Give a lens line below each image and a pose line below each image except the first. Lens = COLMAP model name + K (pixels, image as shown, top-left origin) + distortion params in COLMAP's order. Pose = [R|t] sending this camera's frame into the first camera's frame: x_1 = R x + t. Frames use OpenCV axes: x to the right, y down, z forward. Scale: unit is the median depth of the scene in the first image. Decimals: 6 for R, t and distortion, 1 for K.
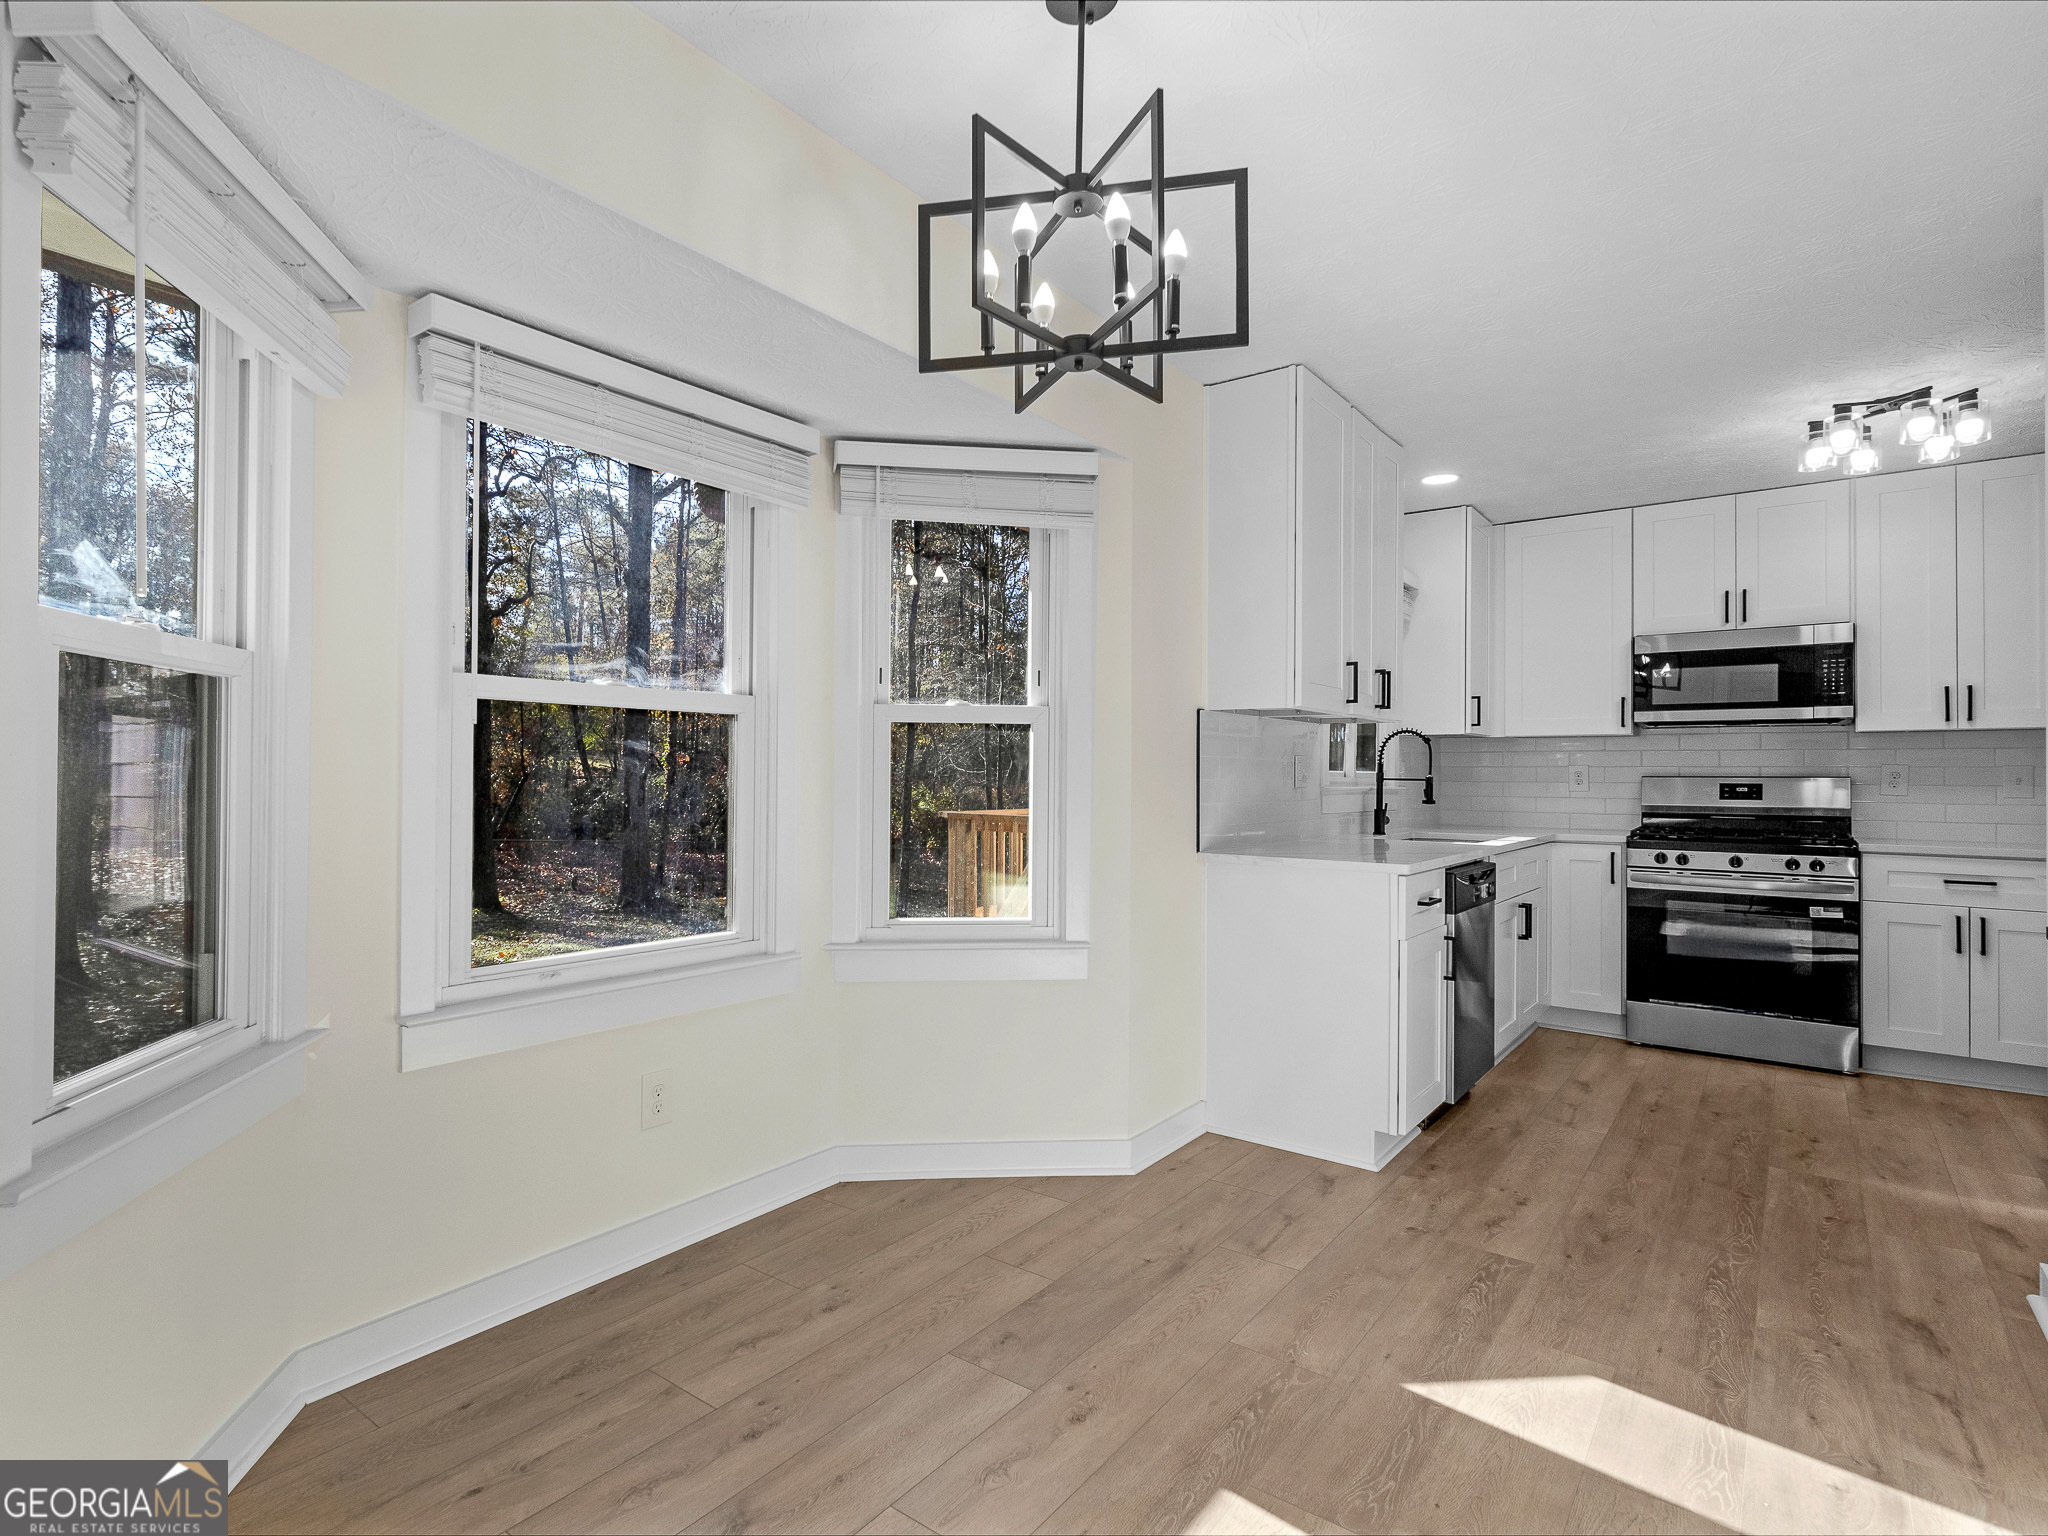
lens RADIAL K [[1056.7, 0, 978.7], [0, 1056.7, 772.3], [0, 0, 1]] dist [0.027568, -0.011089]
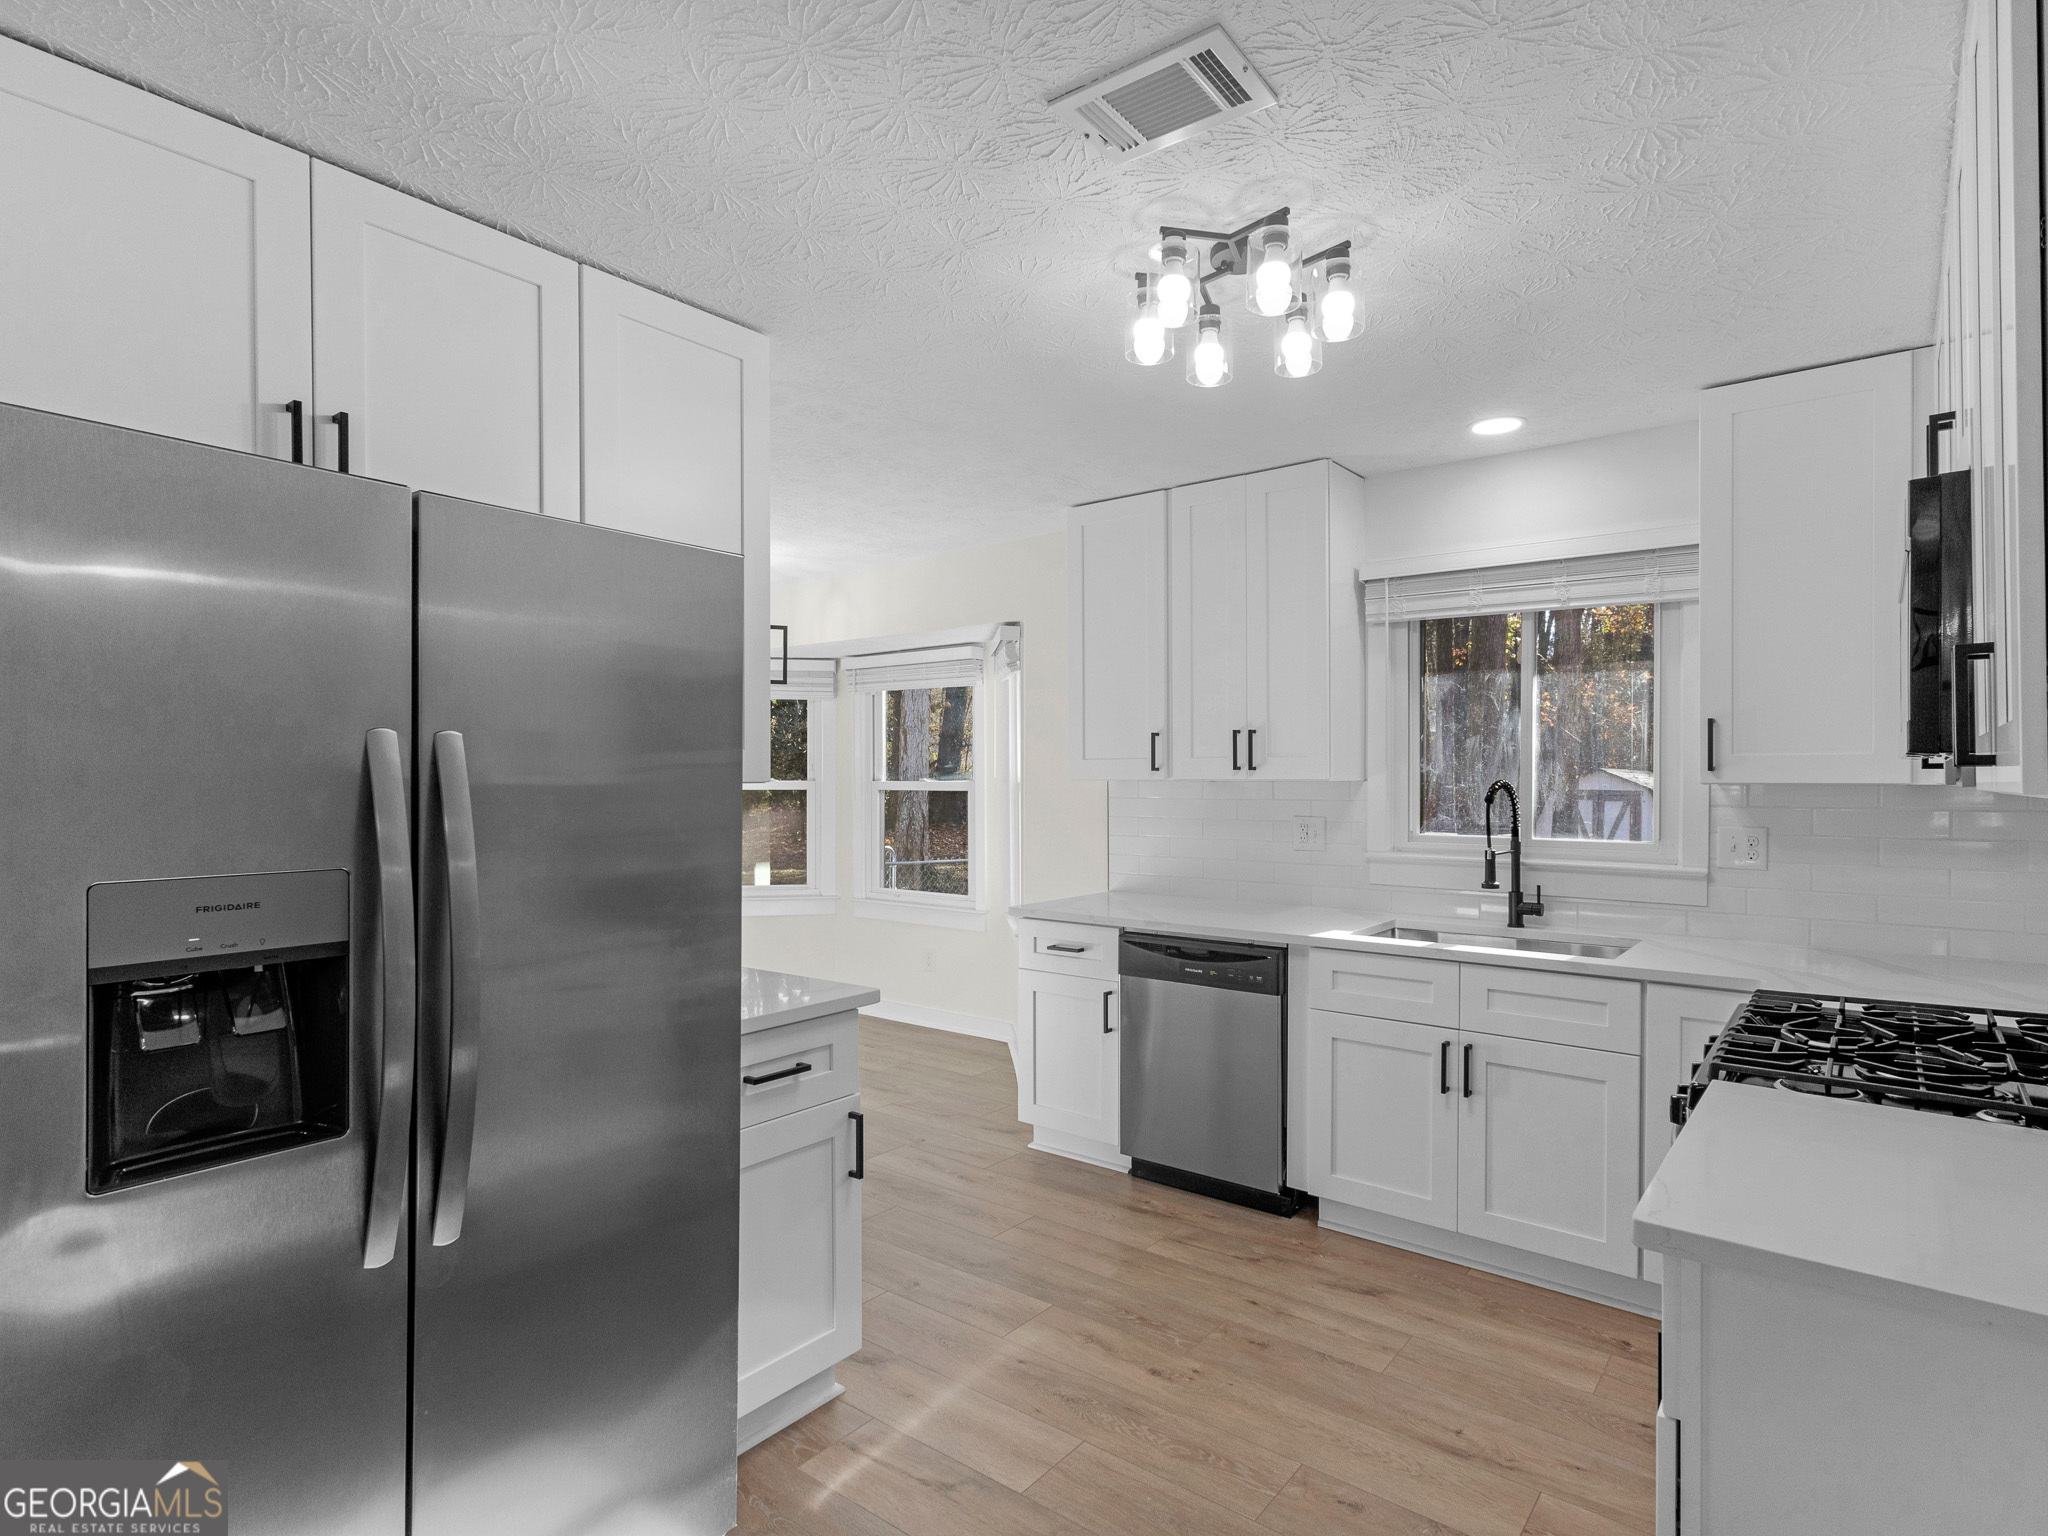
lens RADIAL K [[1070.9, 0, 1086.5], [0, 1070.9, 772.4], [0, 0, 1]] dist [0.000120, 0.000010]
pose [[0.034098, -0.016595, -0.999281, 1.739478], [-0.008328, 0.999823, -0.016888, -0.052991], [0.999384, 0.008898, 0.033954, 1.070463]]
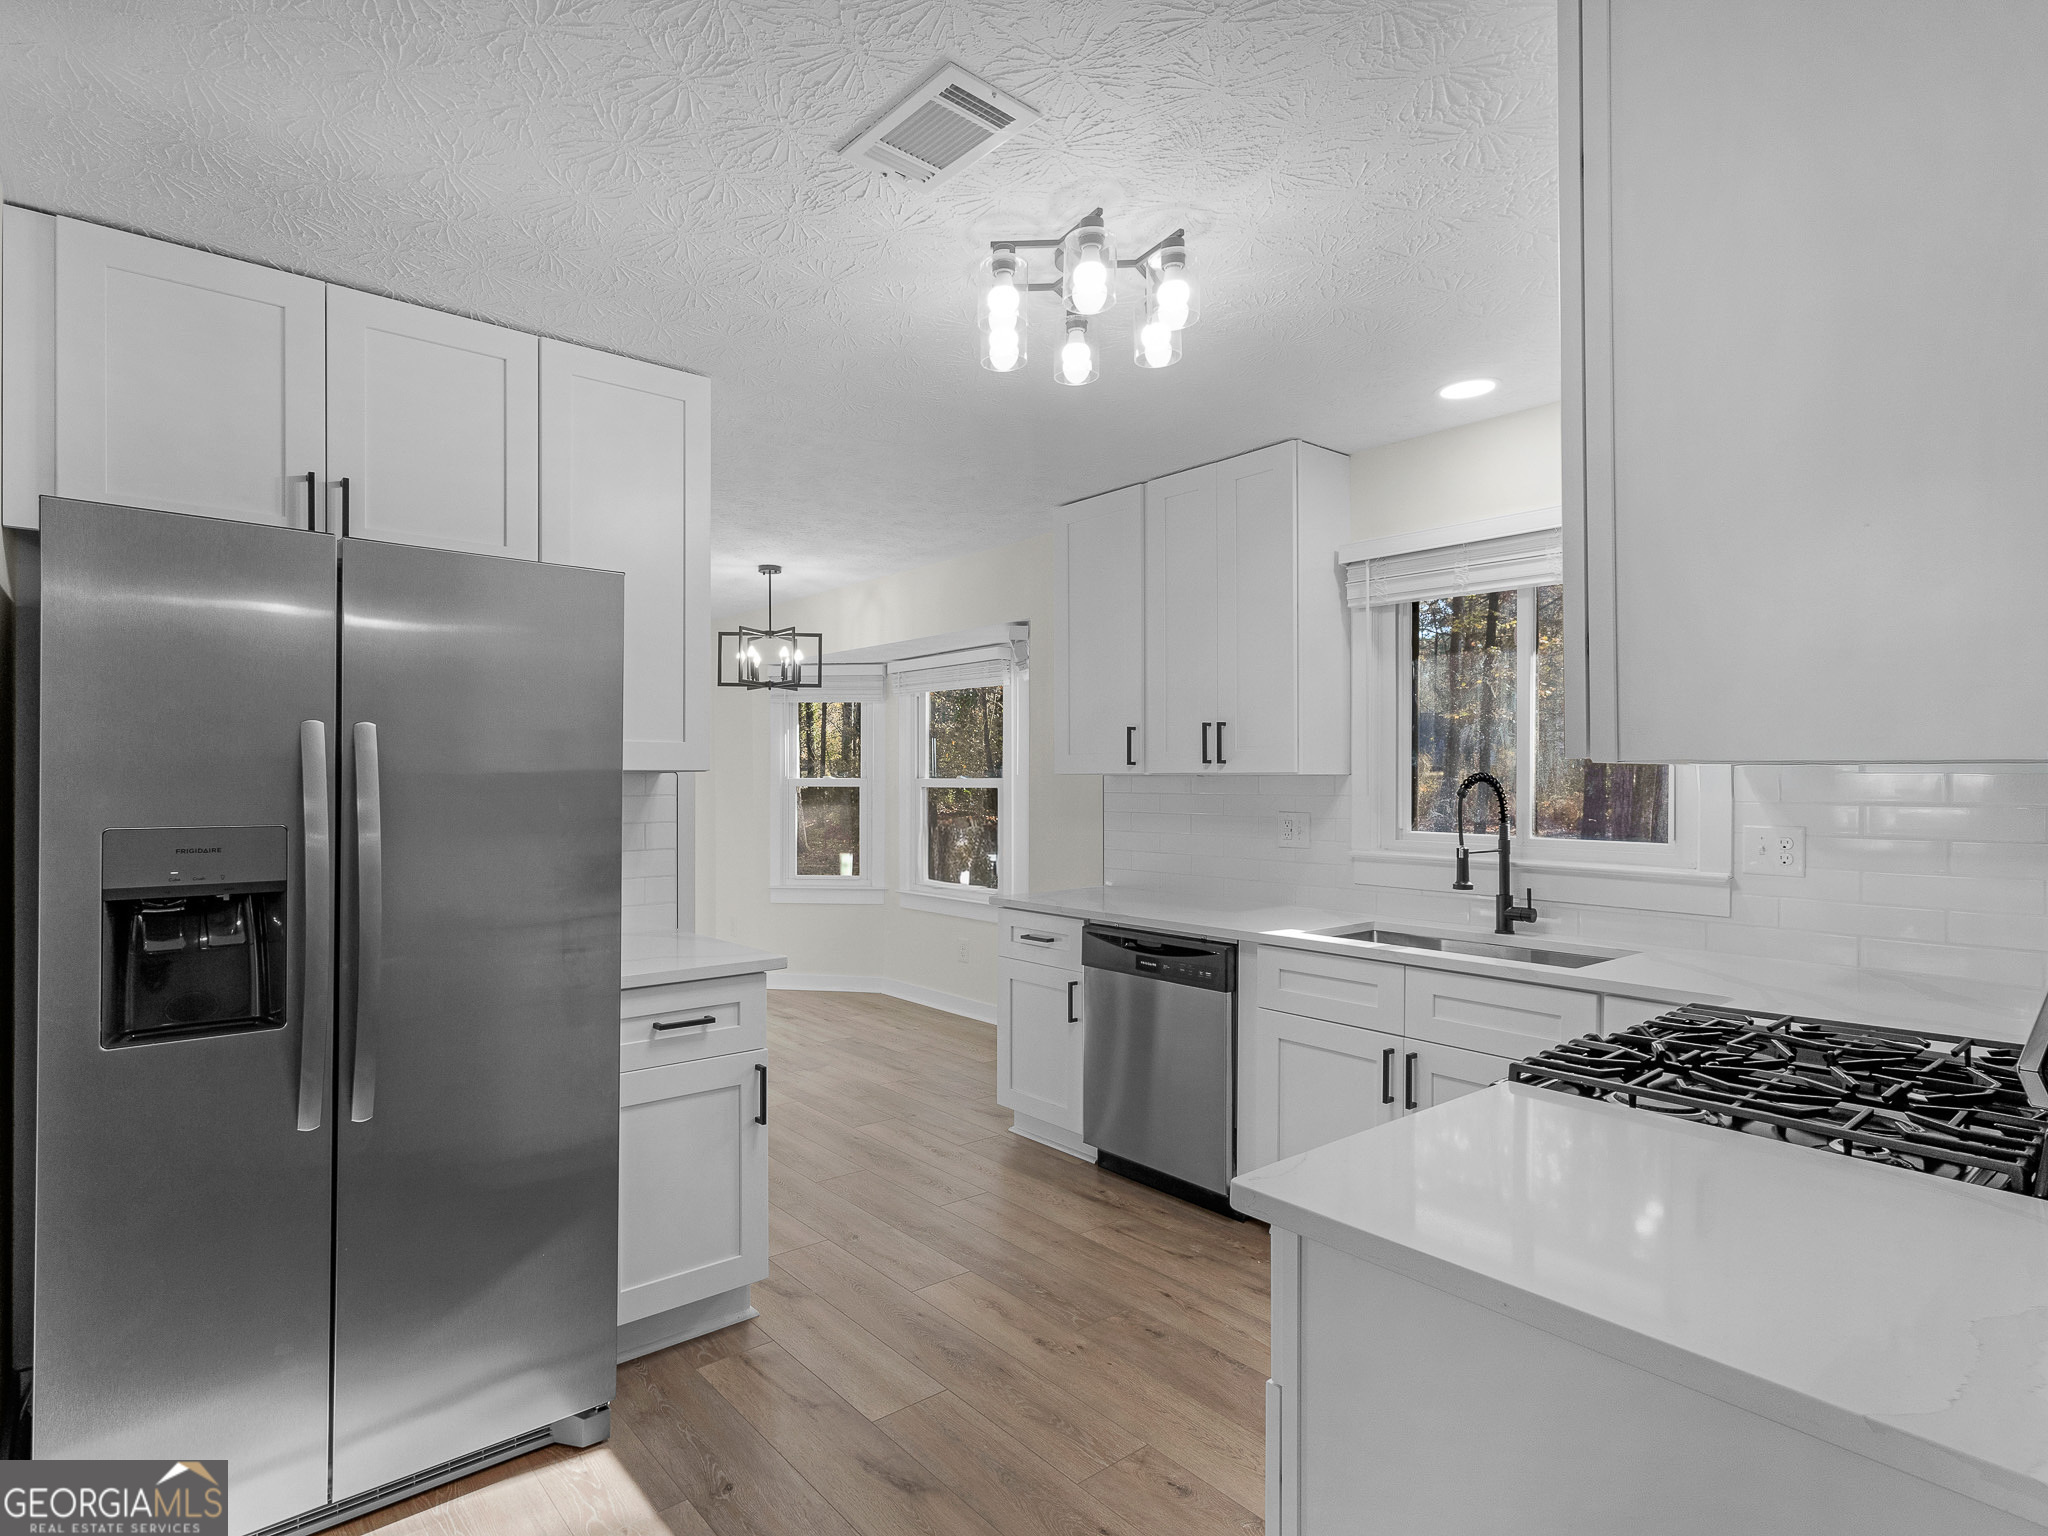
lens RADIAL K [[1075.9, 0, 913.2], [0, 1075.9, 772.2], [0, 0, 1]] dist [-0.000362, 0.000281]
pose [[-0.249679, -0.021007, -0.968101, 1.772699], [-0.014532, 0.999733, -0.017945, -0.041427], [0.968219, 0.009588, -0.249918, 1.269437]]
